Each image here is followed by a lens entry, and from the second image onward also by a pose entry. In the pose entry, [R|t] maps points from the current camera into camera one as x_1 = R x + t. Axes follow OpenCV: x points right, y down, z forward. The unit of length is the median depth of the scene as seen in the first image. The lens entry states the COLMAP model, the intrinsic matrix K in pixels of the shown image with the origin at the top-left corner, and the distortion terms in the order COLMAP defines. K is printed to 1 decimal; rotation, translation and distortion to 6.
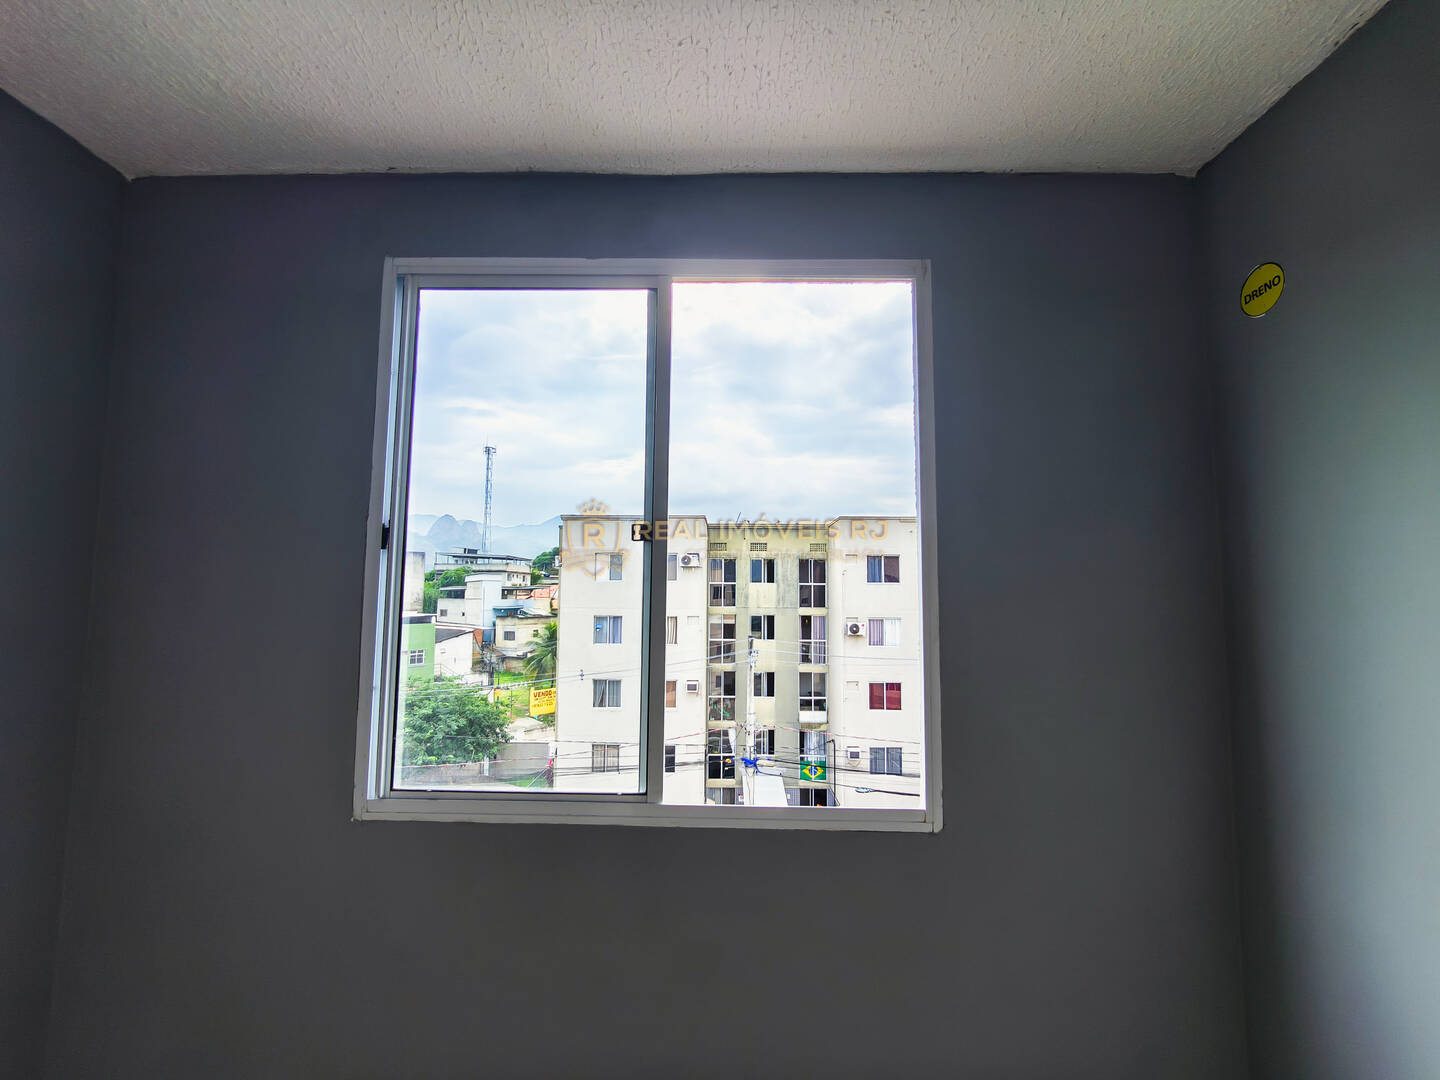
lens RADIAL K [[618.3, 0, 716.0], [0, 618.3, 543.1], [0, 0, 1]] dist [-0.003081, 0.001133]
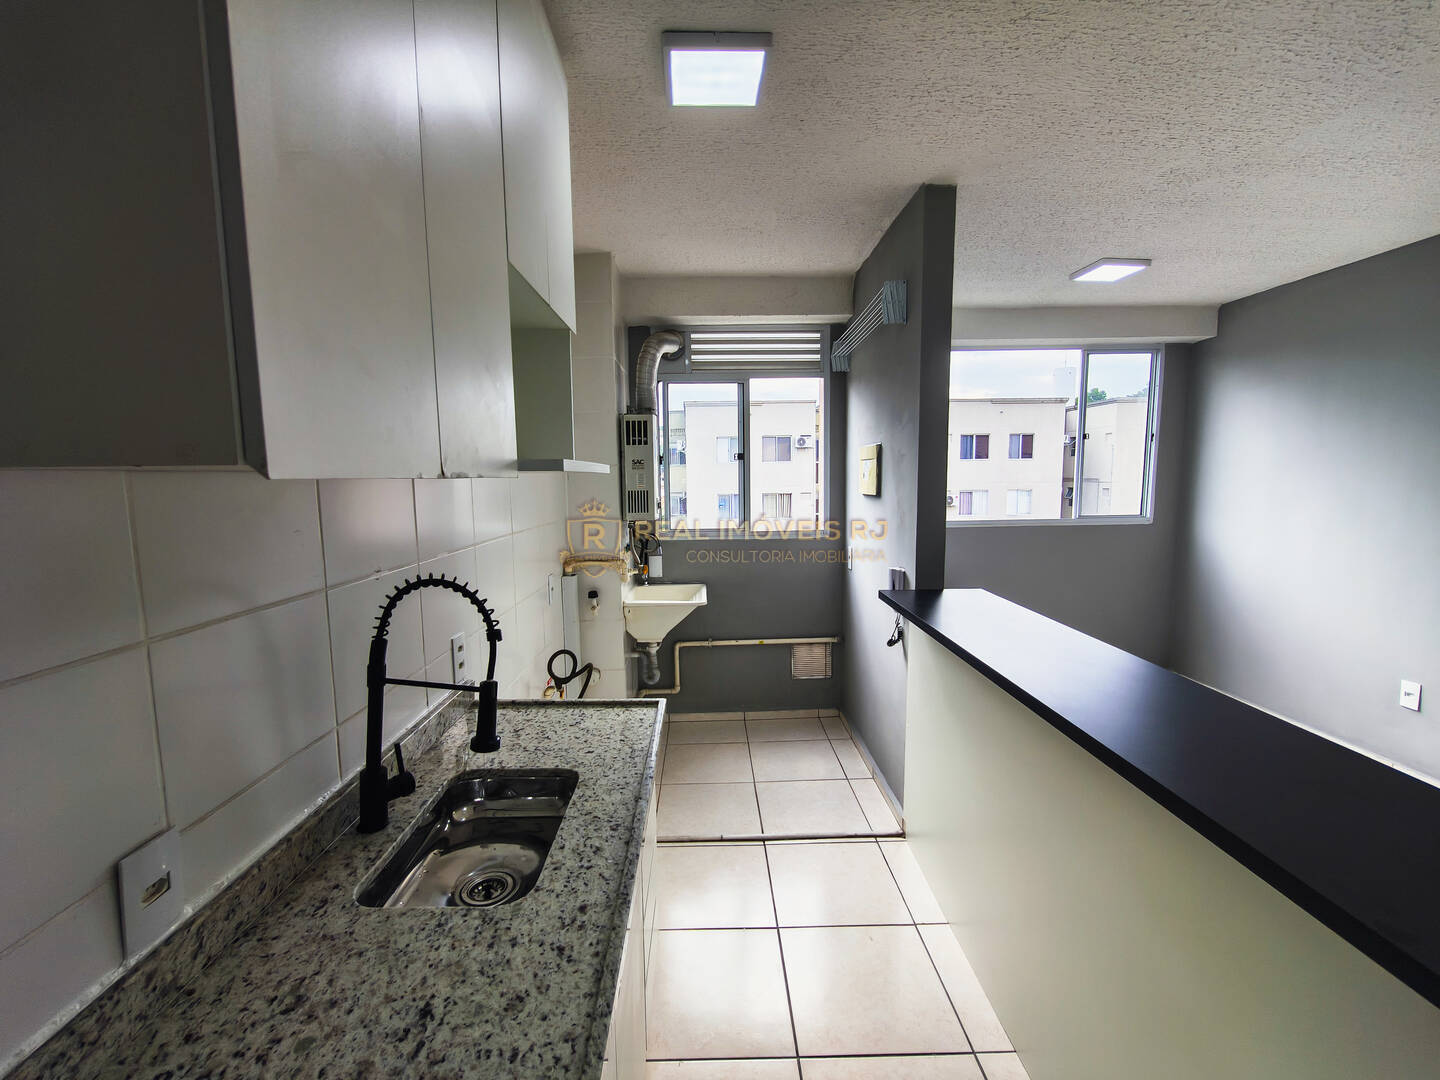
lens RADIAL K [[618.3, 0, 717.1], [0, 618.3, 544.7], [0, 0, 1]] dist [-0.003081, 0.001133]
pose [[0.998961, -0.024614, 0.038345, -0.232505], [0.016795, 0.981194, 0.192294, -0.006575], [-0.042357, -0.191451, 0.980588, -0.104606]]
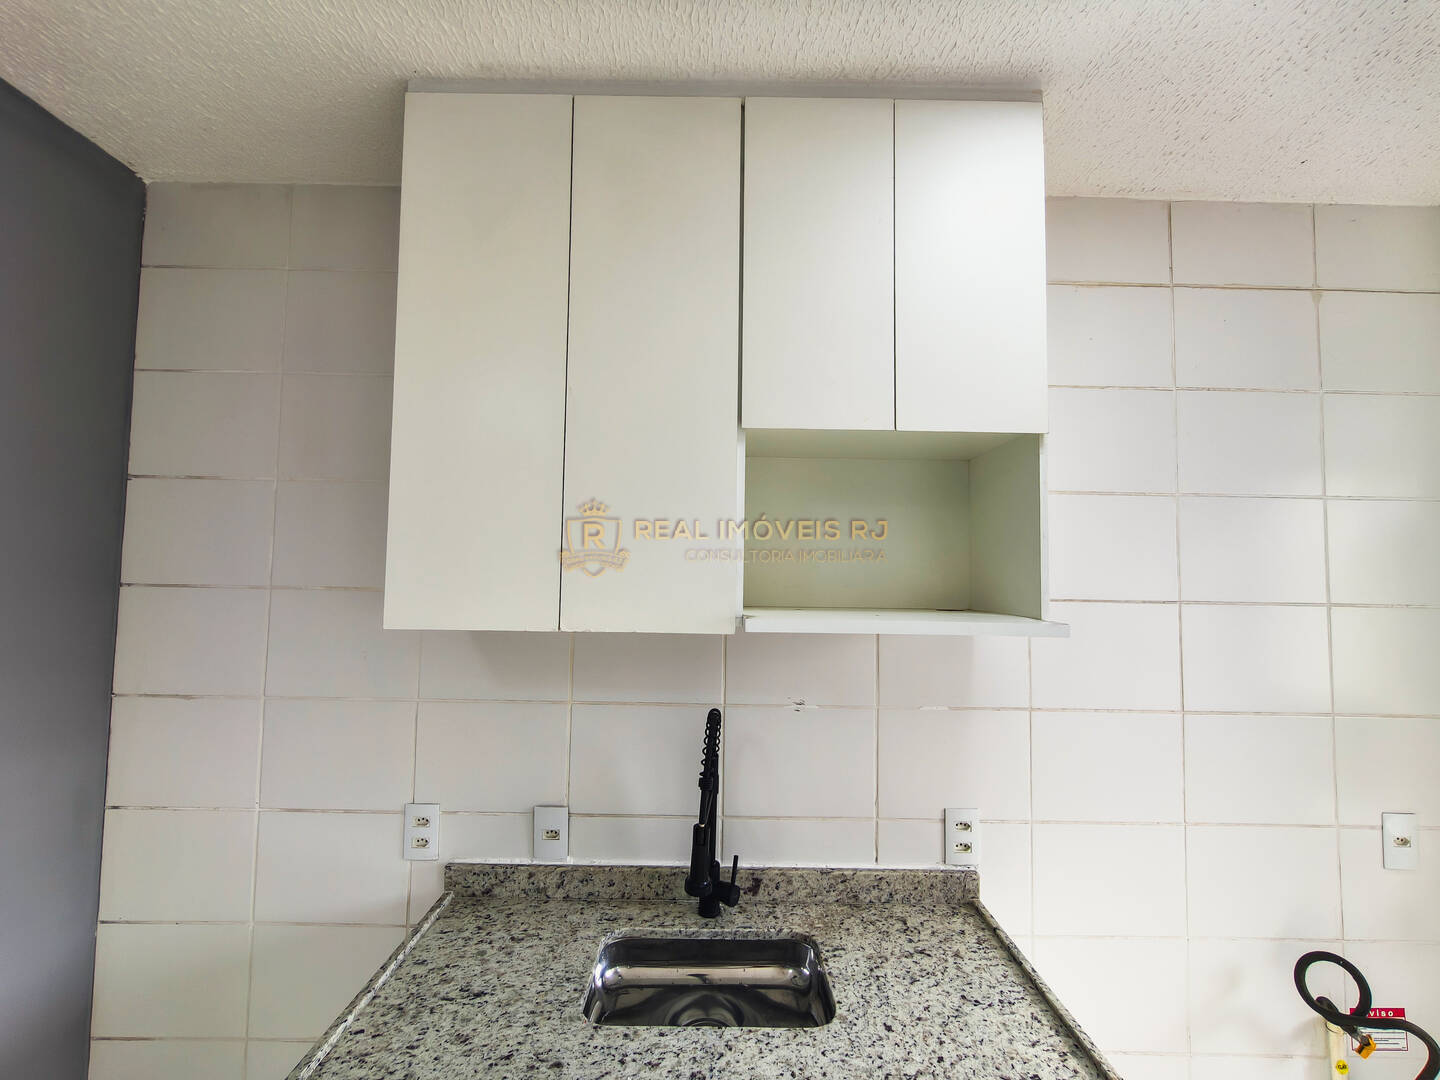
lens RADIAL K [[618.3, 0, 718.8], [0, 618.3, 543.9], [0, 0, 1]] dist [-0.003081, 0.001133]
pose [[0.023615, -0.067019, -0.997472, -0.200844], [0.068295, 0.995528, -0.065272, -0.006677], [0.997386, -0.066581, 0.028086, -0.062623]]
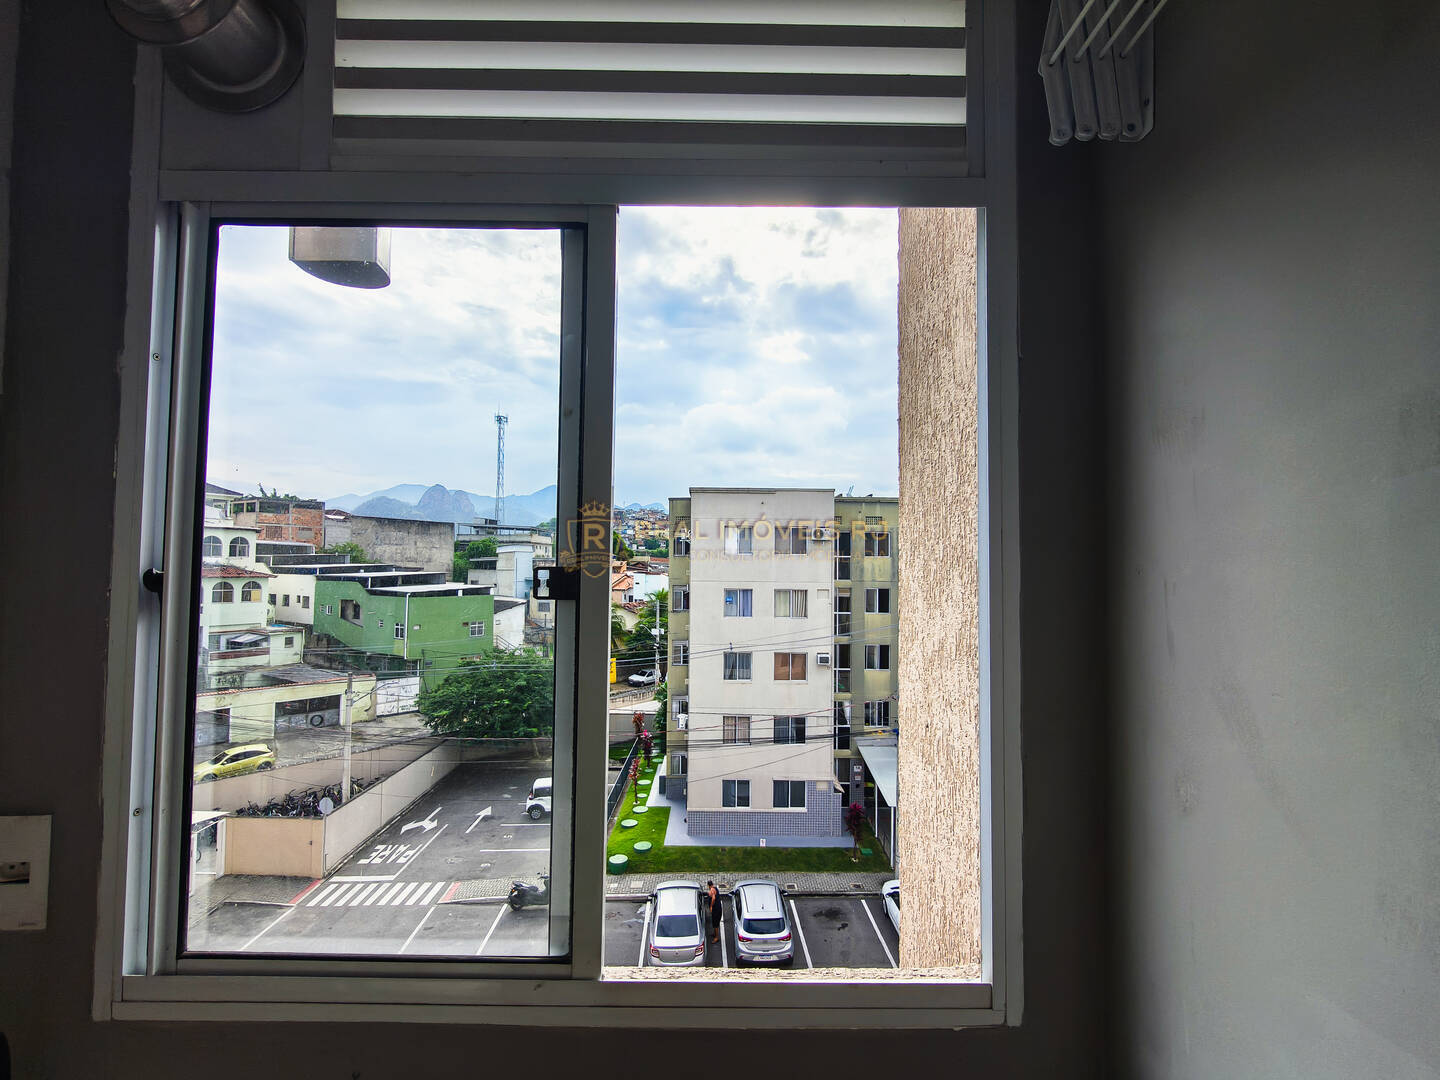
lens RADIAL K [[618.3, 0, 717.8], [0, 618.3, 543.2], [0, 0, 1]] dist [-0.003081, 0.001133]
pose [[0.999842, 0.004291, 0.017231, -0.214825], [-0.005090, 0.998899, 0.046639, -0.002299], [-0.017012, -0.046719, 0.998763, 0.009549]]
